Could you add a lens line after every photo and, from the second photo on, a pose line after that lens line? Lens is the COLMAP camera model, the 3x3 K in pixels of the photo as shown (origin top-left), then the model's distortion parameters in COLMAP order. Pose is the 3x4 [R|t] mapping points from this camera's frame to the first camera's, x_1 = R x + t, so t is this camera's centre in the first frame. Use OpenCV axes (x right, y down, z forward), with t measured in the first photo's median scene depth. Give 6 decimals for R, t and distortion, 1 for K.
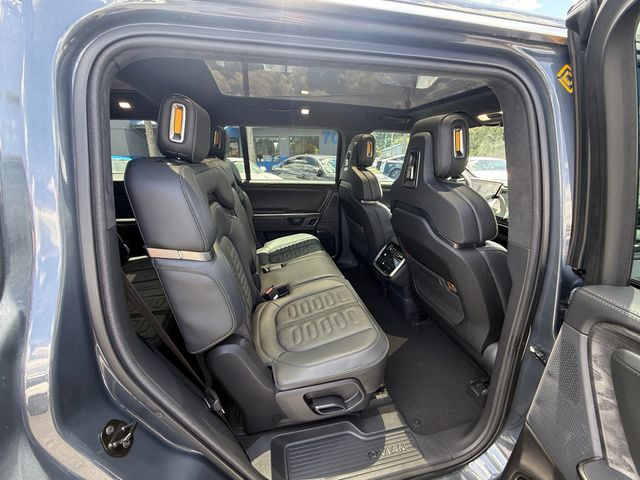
lens RADIAL K [[257.5, 0, 320.6], [0, 257.5, 241.8], [0, 0, 1]] dist [-0.001189, 0.000006]
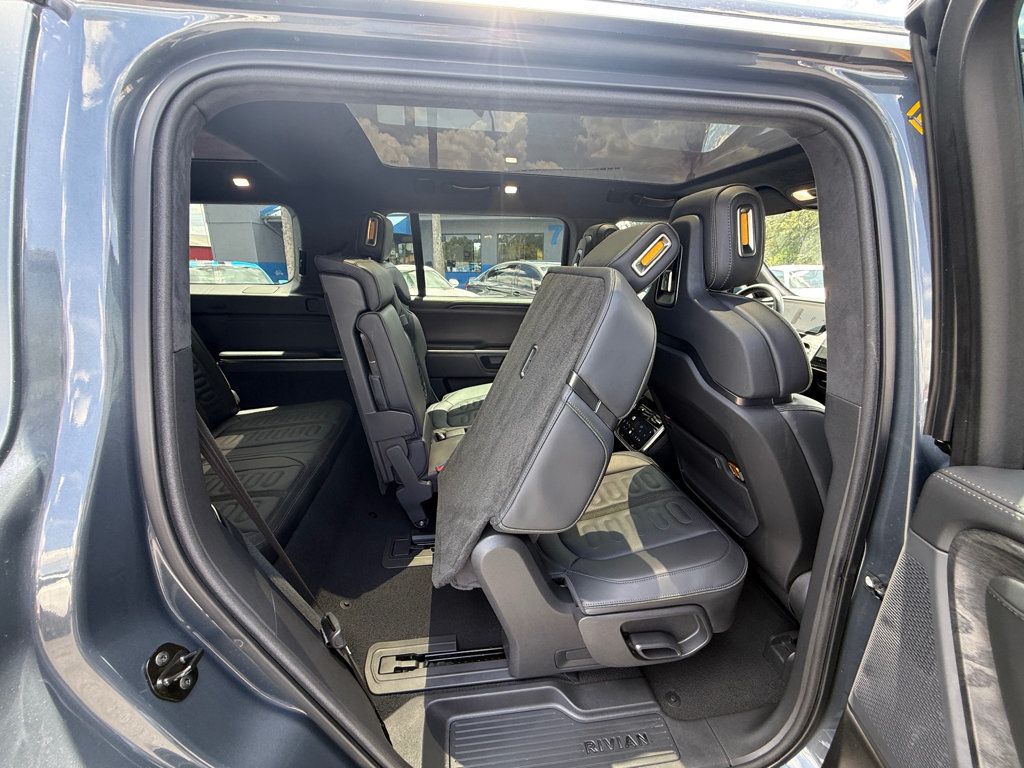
lens RADIAL K [[411.9, 0, 512.0], [0, 411.9, 386.6], [0, 0, 1]] dist [-0.001189, 0.000006]
pose [[0.996627, 0.025758, -0.077919, 0.096973], [-0.028318, 0.999089, -0.031924, 0.037234], [0.077025, 0.034023, 0.996448, 0.003230]]
